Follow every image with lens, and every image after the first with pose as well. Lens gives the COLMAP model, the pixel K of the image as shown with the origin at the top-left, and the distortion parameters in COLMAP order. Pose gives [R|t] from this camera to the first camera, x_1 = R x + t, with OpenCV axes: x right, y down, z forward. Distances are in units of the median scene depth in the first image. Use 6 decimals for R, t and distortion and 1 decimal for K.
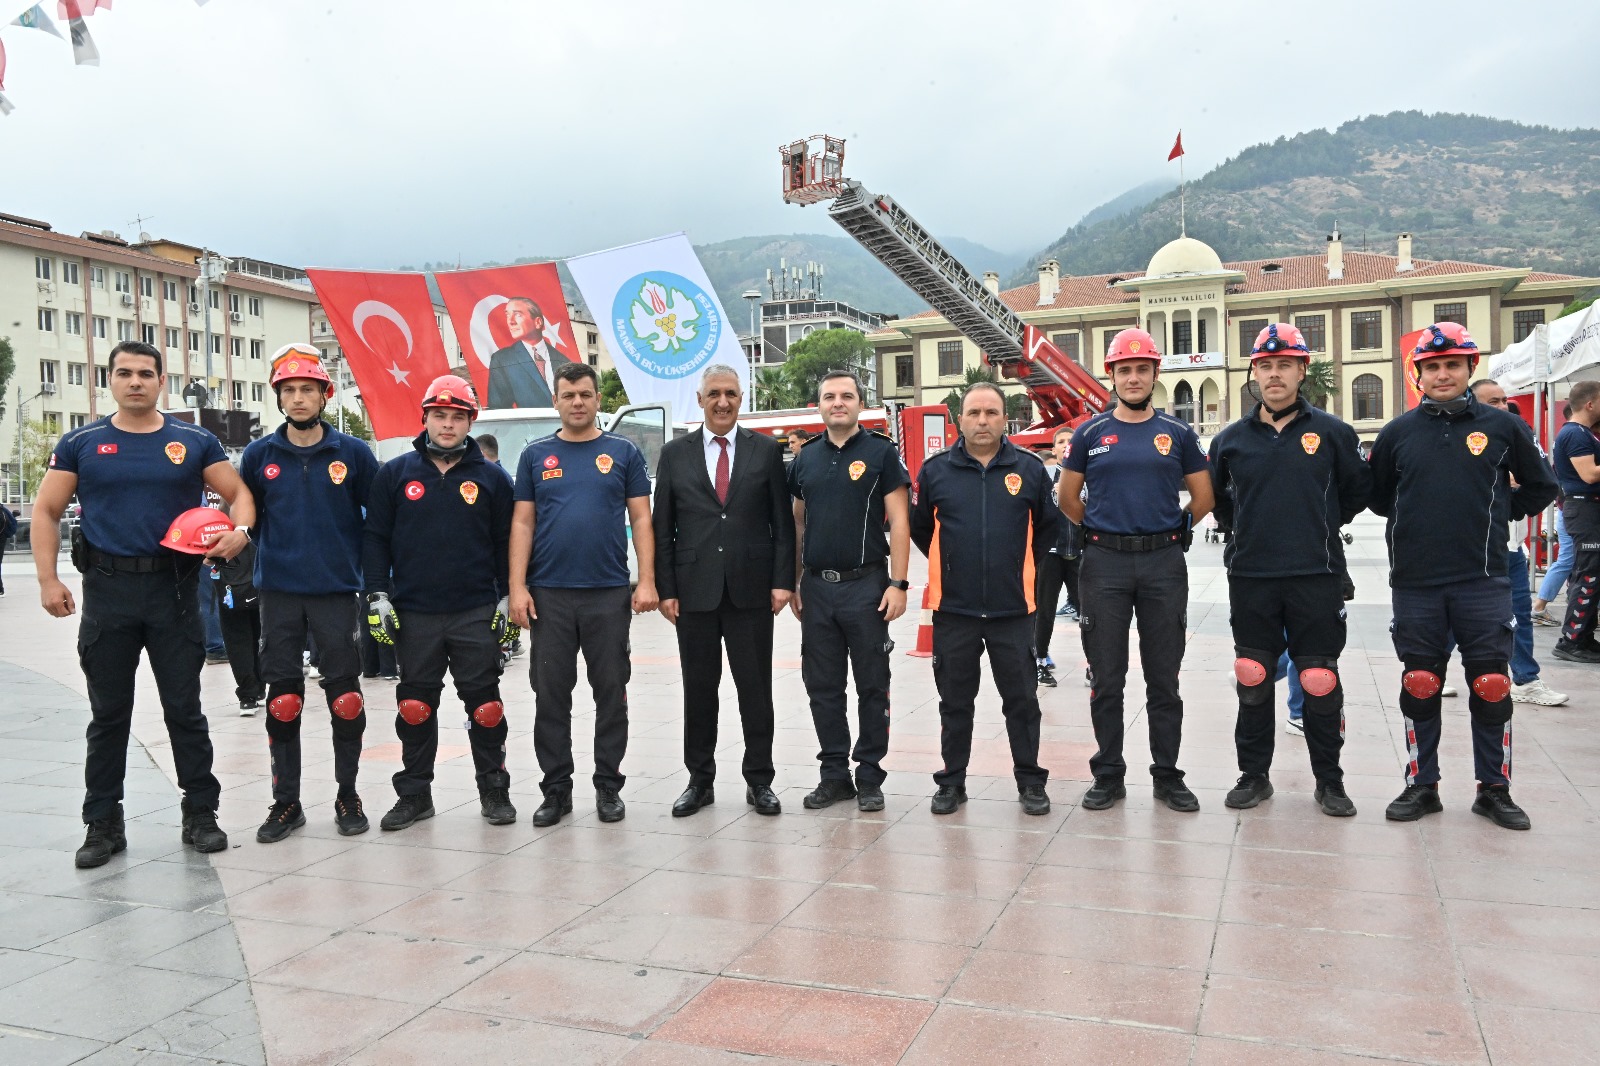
lens RADIAL K [[1296.9, 0, 803.0], [0, 1296.9, 538.8], [0, 0, 1]] dist [0.024662, -0.012738]
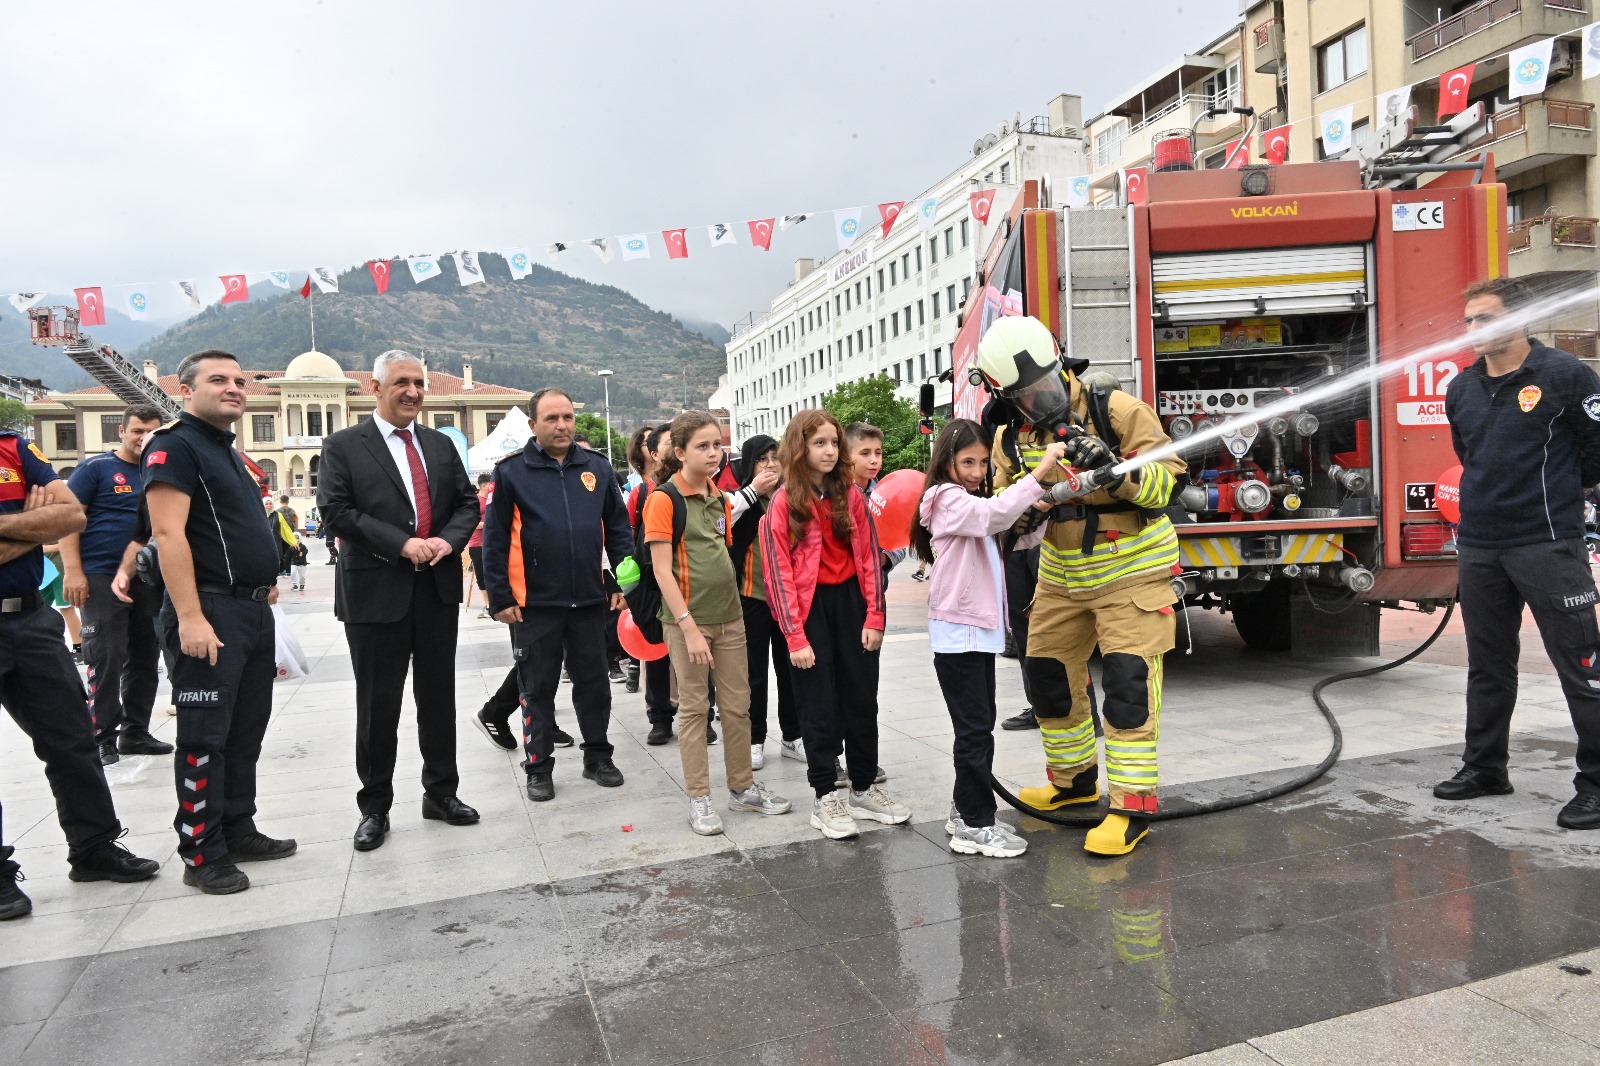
lens RADIAL K [[1055.0, 0, 800.6], [0, 1055.0, 533.8], [0, 0, 1]] dist [-0.001015, -0.003139]
pose [[0.758527, -0.011628, 0.651538, -0.043980], [0.038657, 0.998883, -0.027178, 0.010382], [-0.650494, 0.045802, 0.758129, -0.164497]]
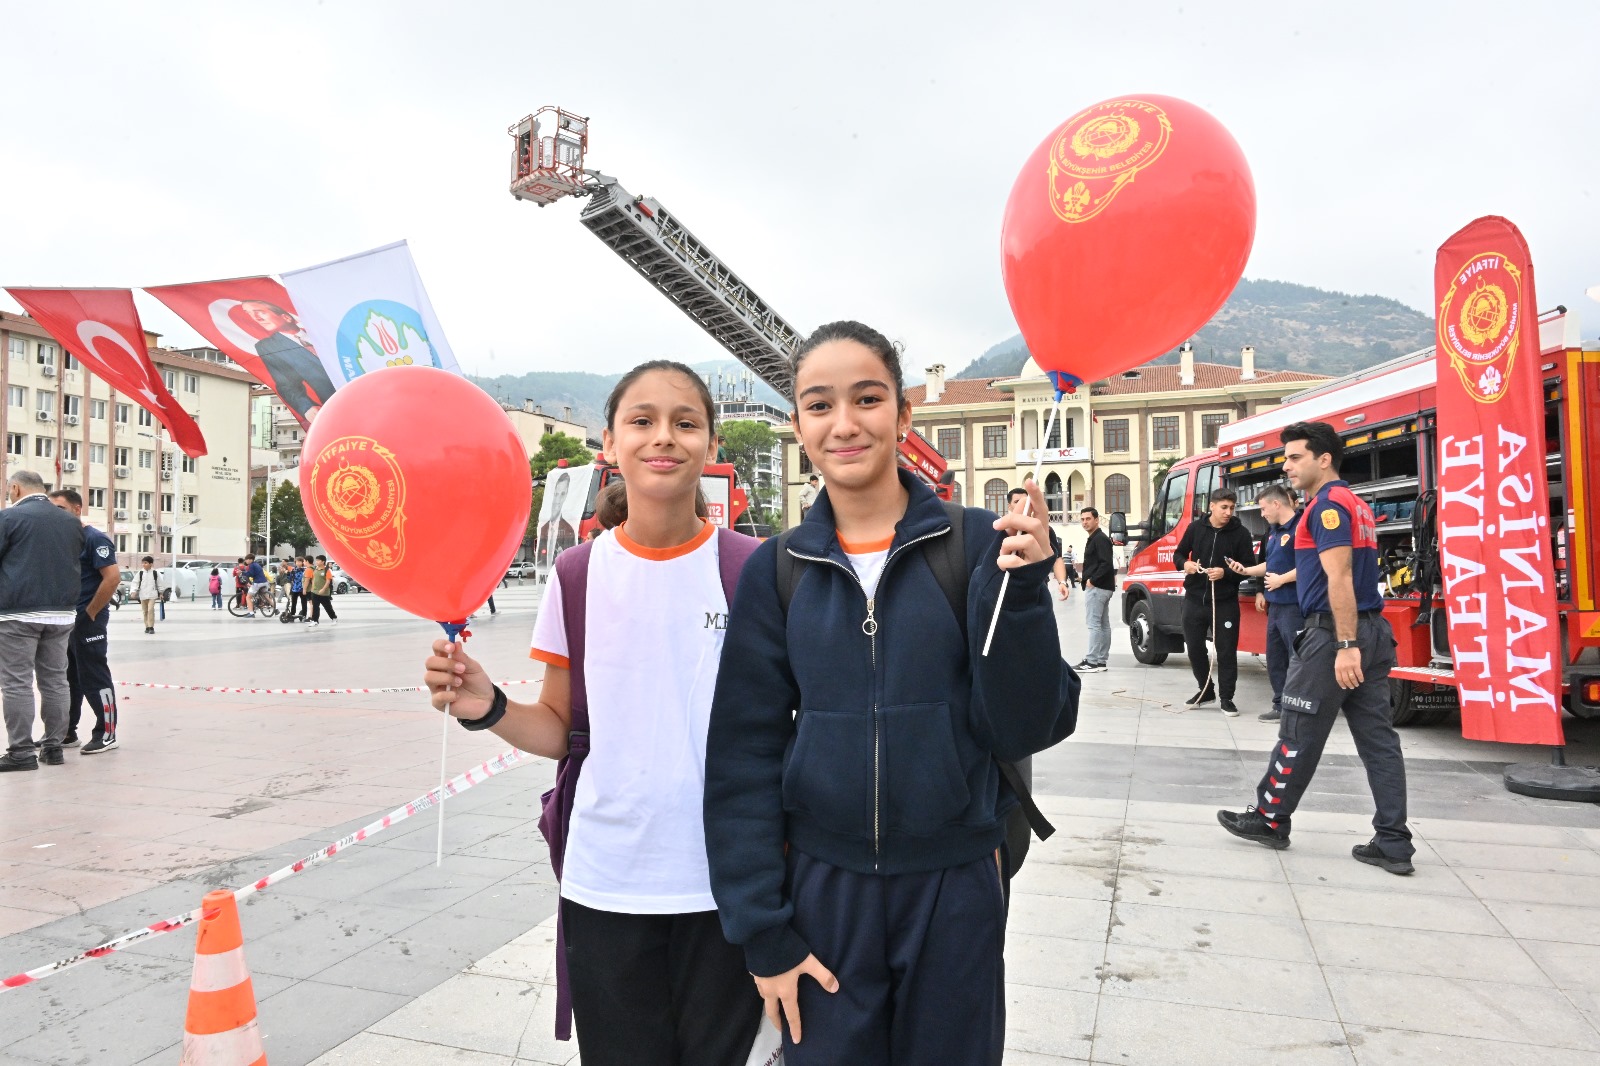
lens RADIAL K [[1055.0, 0, 801.8], [0, 1055.0, 533.4], [0, 0, 1]] dist [-0.001015, -0.003139]
pose [[0.998974, 0.019896, 0.040694, 0.043515], [-0.017101, 0.997544, -0.067916, -0.005755], [-0.041946, 0.067151, 0.996861, 0.119462]]
